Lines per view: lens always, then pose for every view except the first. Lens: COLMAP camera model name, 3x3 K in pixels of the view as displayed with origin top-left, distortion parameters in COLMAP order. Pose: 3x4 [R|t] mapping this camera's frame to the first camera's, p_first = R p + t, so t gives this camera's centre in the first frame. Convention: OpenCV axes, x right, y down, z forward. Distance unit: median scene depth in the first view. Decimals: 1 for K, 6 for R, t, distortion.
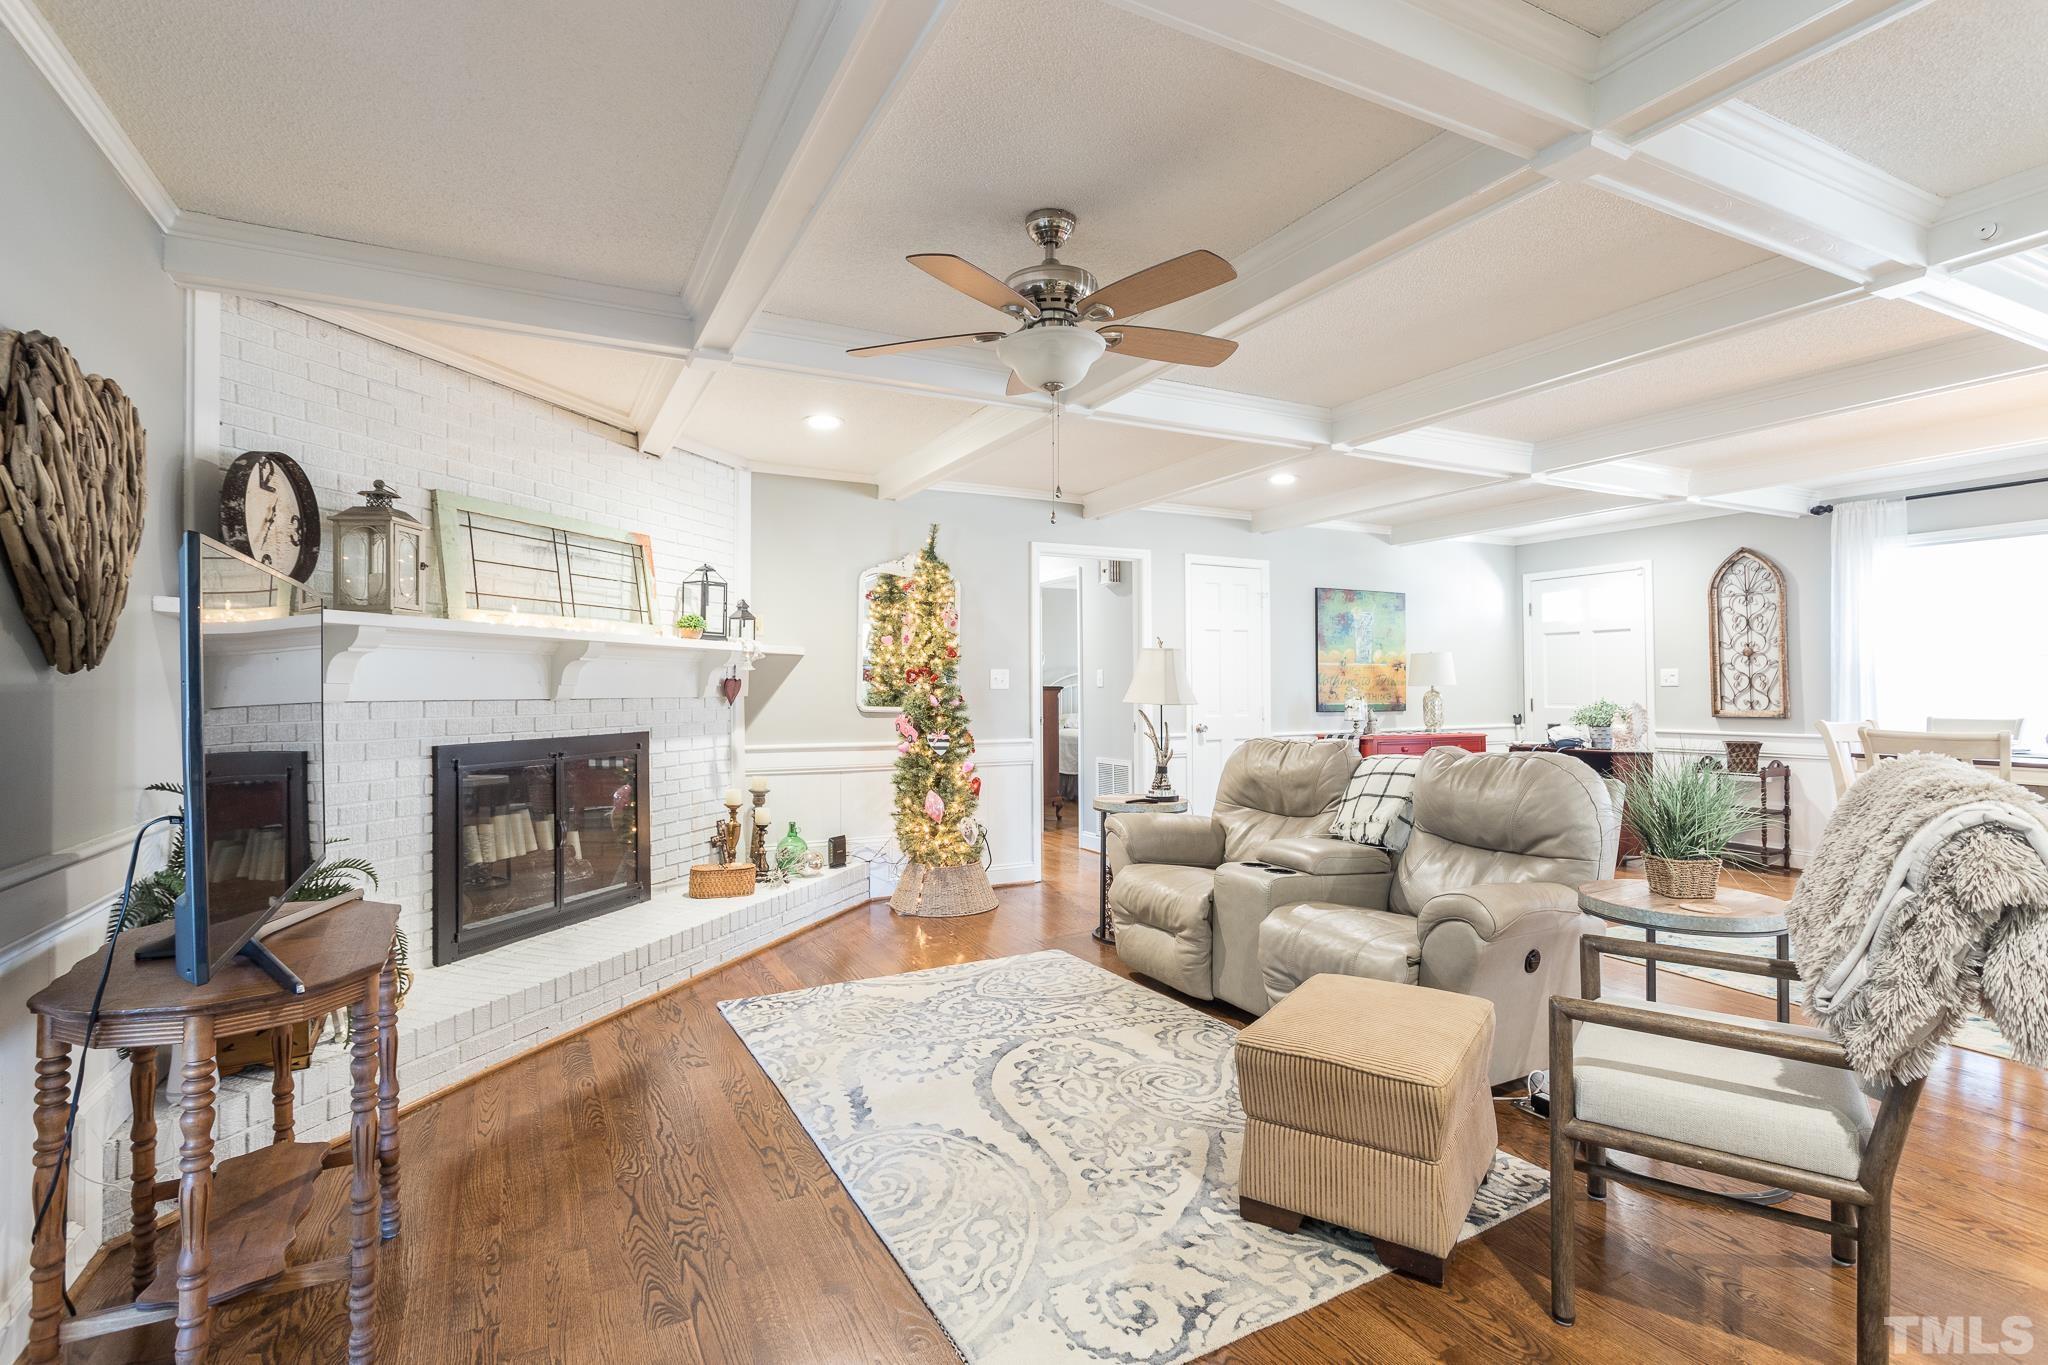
lens RADIAL K [[986.2, 0, 1024.0], [0, 986.2, 682.5], [0, 0, 1]] dist [0.012211, -0.000253]
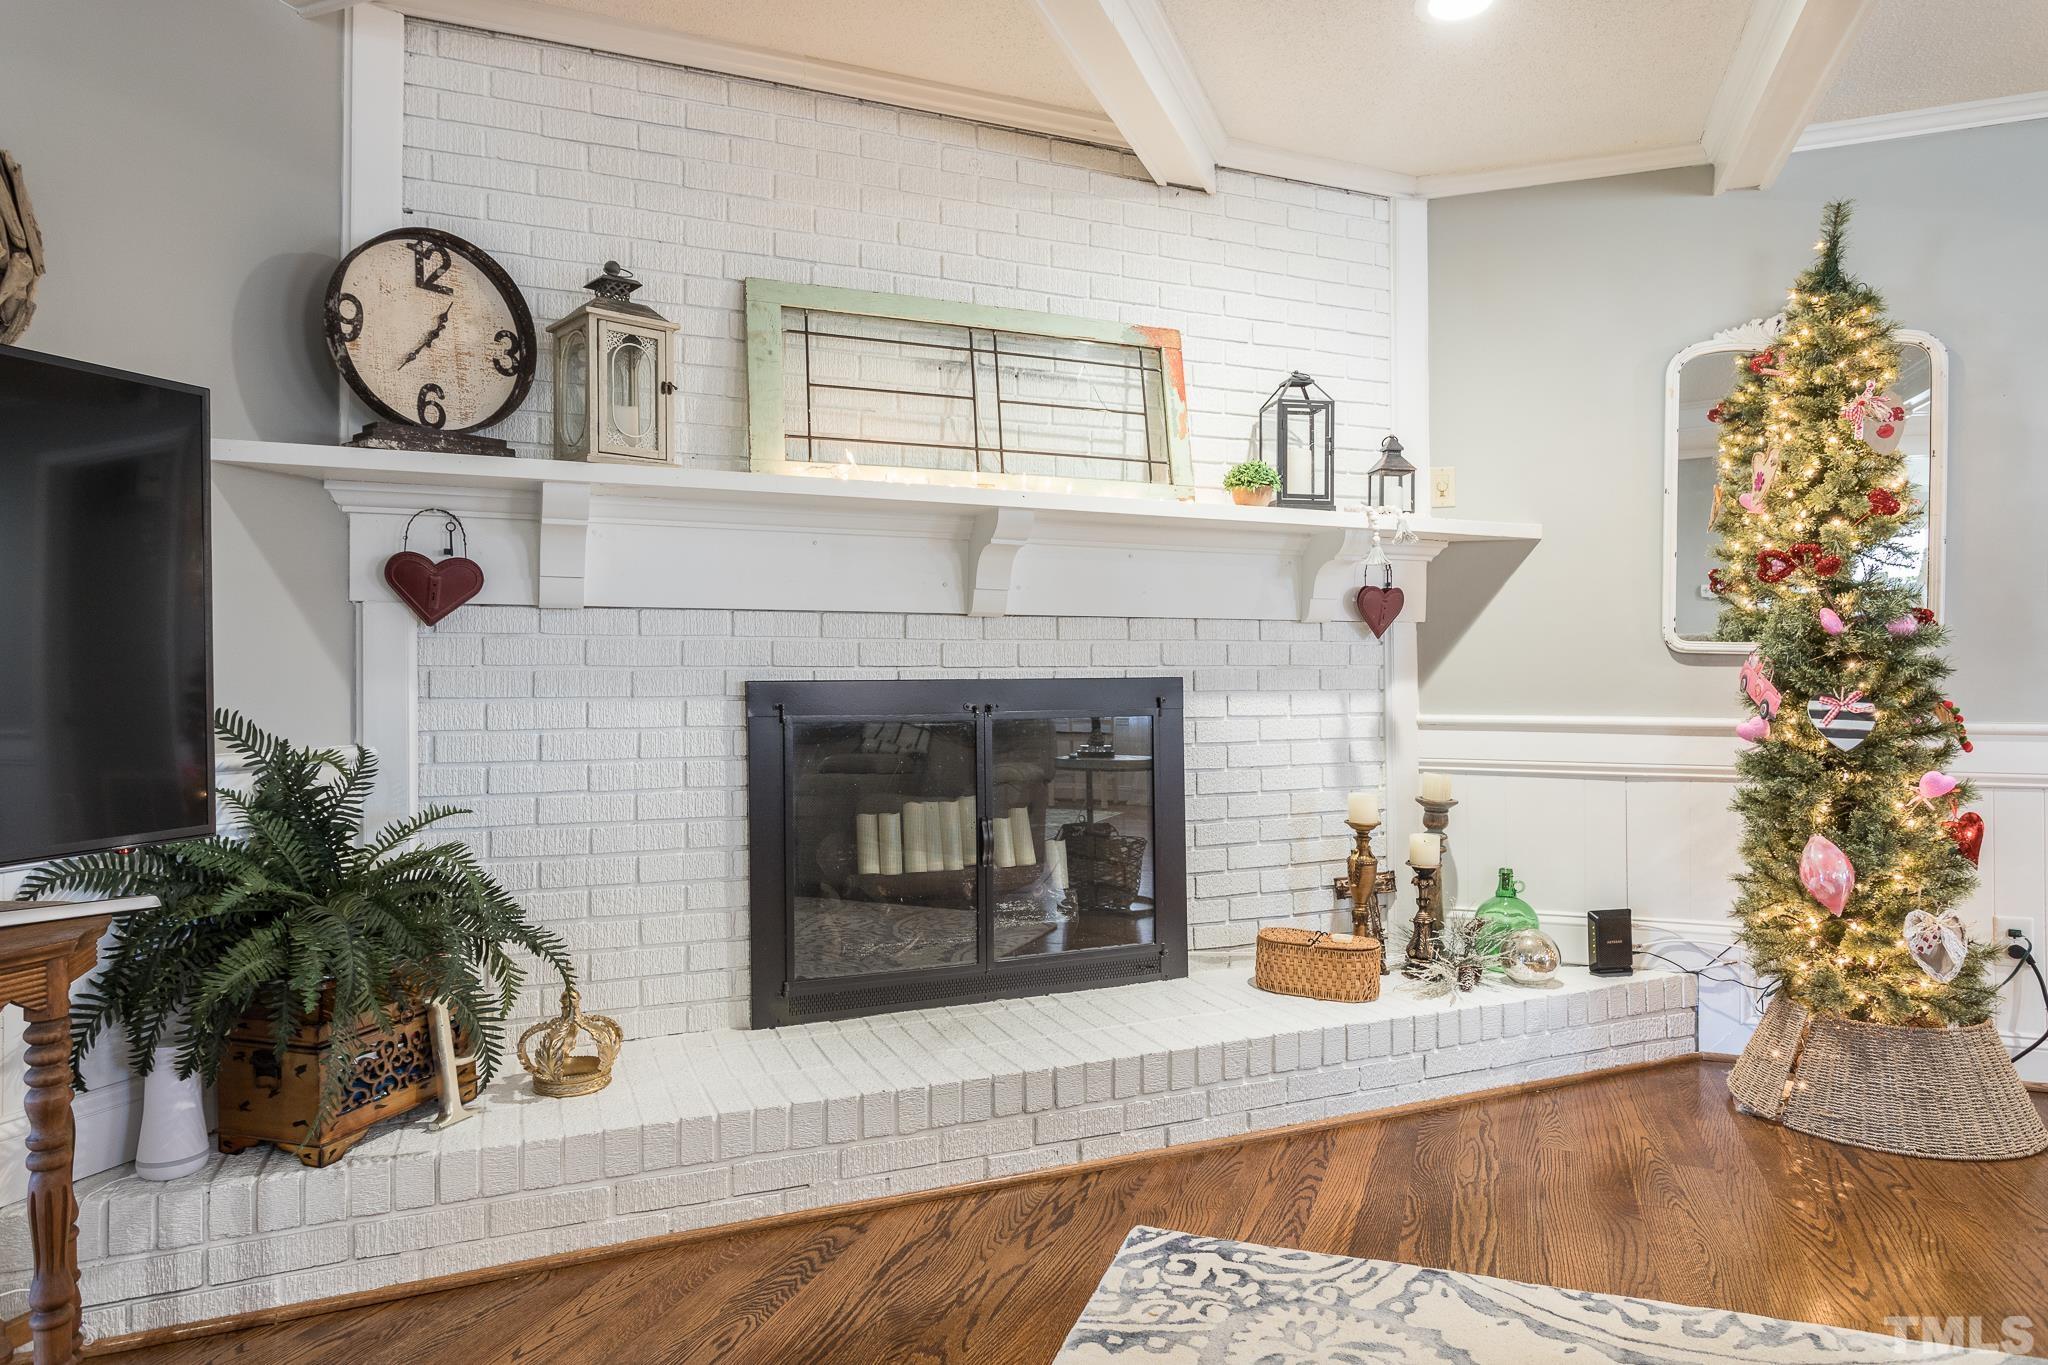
lens RADIAL K [[1227.8, 0, 1003.6], [0, 1227.8, 661.9], [0, 0, 1]] dist [-0.012580, 0.001484]
pose [[0.655510, -0.003824, -0.755177, 0.073218], [0.005539, 0.999985, -0.000256, 0.035807], [0.755166, -0.004015, 0.655521, 0.413214]]
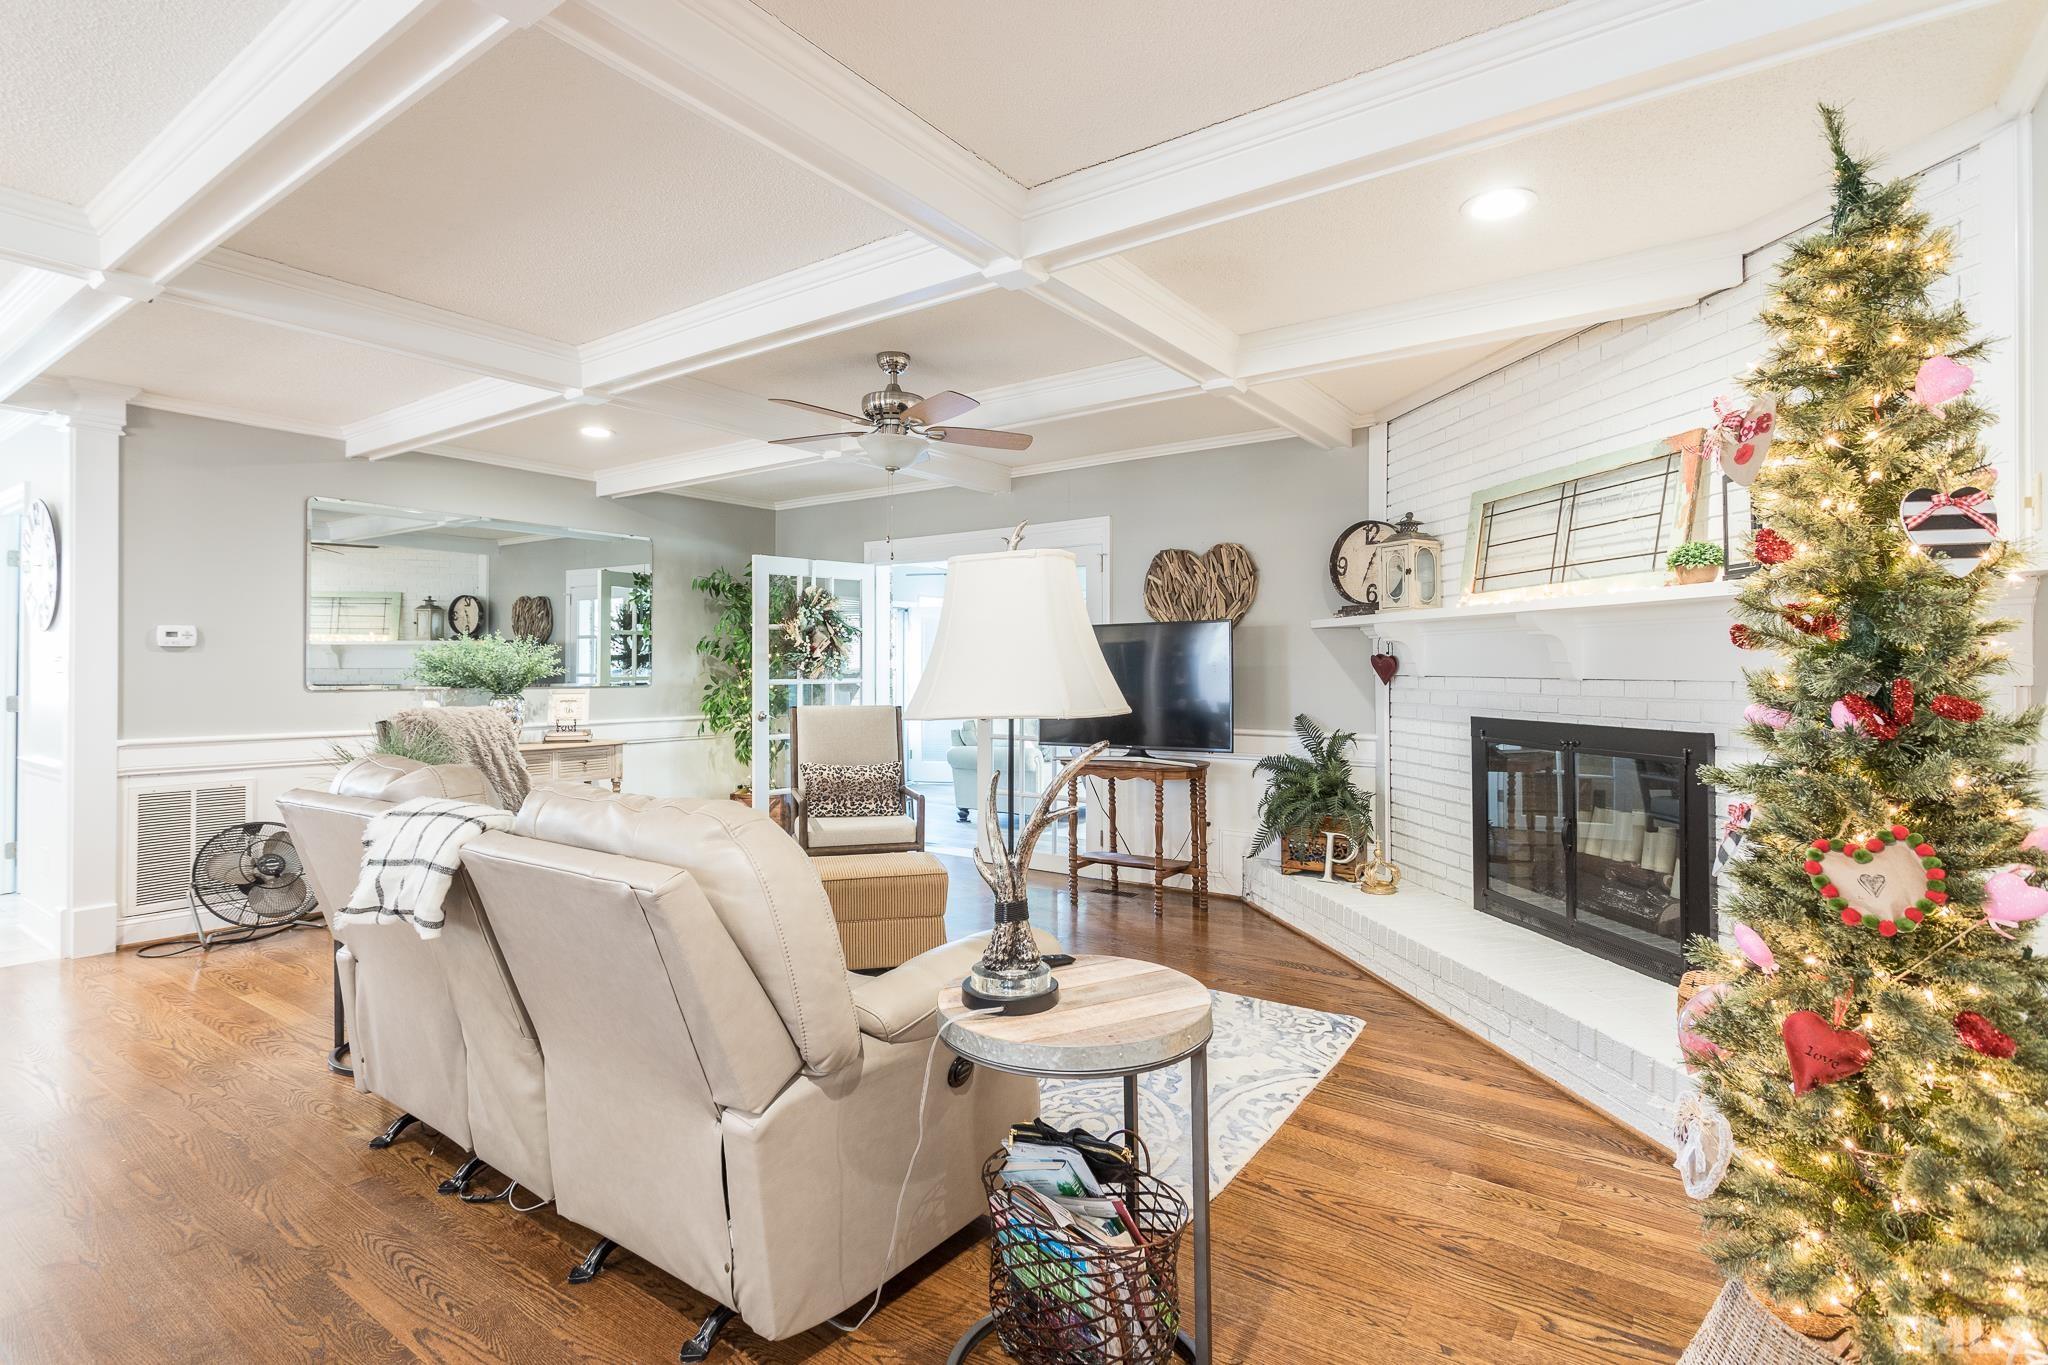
lens RADIAL K [[986.2, 0, 1024.0], [0, 986.2, 682.5], [0, 0, 1]] dist [0.012211, -0.000253]
pose [[-0.891186, 0.010411, -0.453519, 0.267104], [0.005583, 0.999913, 0.011983, 0.005259], [0.453604, 0.008147, -0.891166, 1.214032]]
